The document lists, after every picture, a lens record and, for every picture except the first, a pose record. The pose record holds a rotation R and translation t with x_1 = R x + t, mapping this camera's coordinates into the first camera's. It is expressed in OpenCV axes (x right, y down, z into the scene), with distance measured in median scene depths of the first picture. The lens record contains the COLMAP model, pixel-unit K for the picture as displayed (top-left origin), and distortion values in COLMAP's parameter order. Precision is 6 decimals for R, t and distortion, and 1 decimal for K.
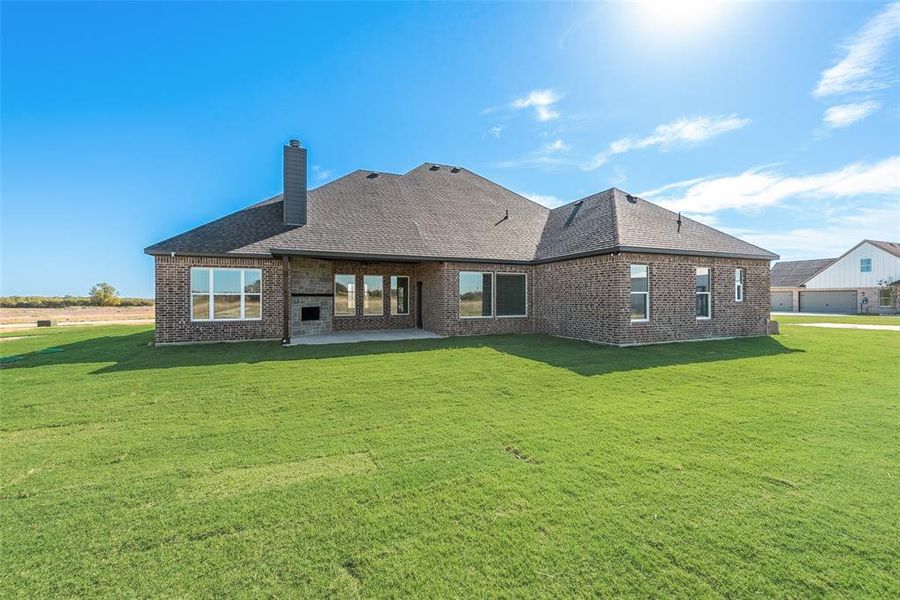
lens RADIAL K [[355.5, 0, 449.5], [0, 355.5, 303.8], [0, 0, 1]] dist [0.007876, -0.000208]
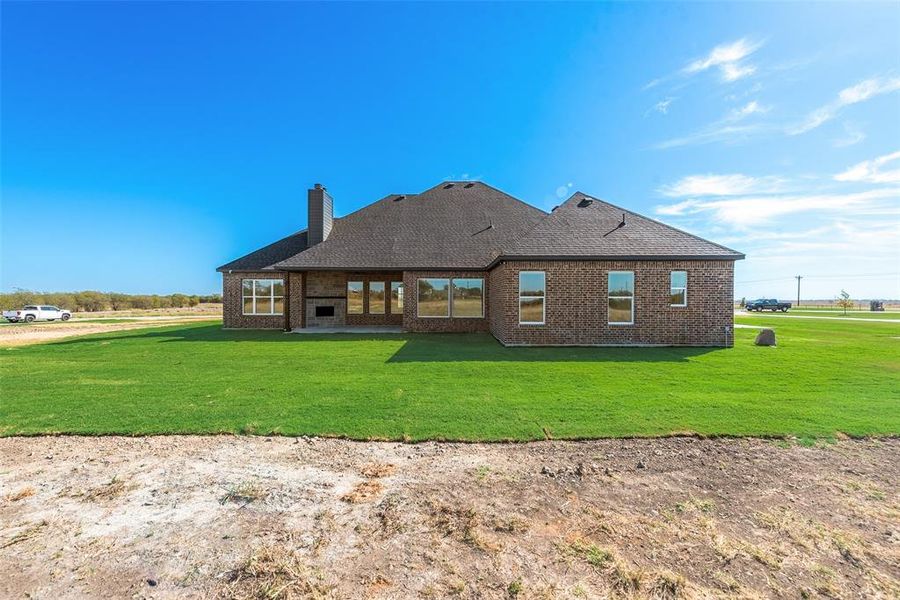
lens RADIAL K [[355.5, 0, 449.5], [0, 355.5, 303.8], [0, 0, 1]] dist [0.007876, -0.000208]
pose [[0.926274, 0.010663, -0.376701, 0.590499], [-0.011237, 0.999937, 0.000674, -0.007584], [0.376684, 0.003609, 0.926335, -0.076192]]
